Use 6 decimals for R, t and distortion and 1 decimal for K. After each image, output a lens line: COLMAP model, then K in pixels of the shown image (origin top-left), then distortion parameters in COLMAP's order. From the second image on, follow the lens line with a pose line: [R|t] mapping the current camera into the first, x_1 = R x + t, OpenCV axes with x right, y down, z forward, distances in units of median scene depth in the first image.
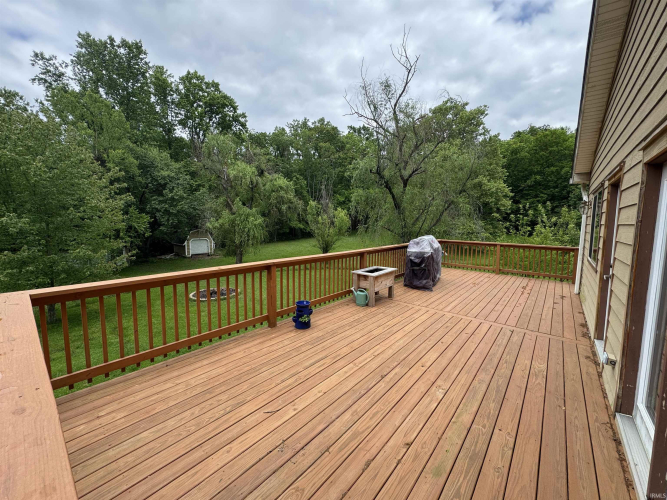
lens RADIAL K [[268.0, 0, 334.3], [0, 268.0, 250.2], [0, 0, 1]] dist [0.001304, 0.001172]
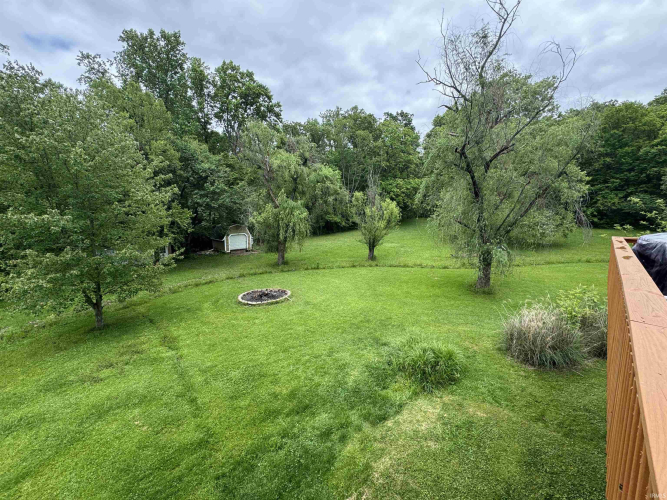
lens RADIAL K [[268.0, 0, 333.8], [0, 268.0, 248.5], [0, 0, 1]] dist [0.001304, 0.001172]
pose [[0.995255, -0.002204, -0.097273, -0.069305], [0.004147, 0.999796, 0.019775, -0.007971], [0.097209, -0.020085, 0.995061, 0.072771]]
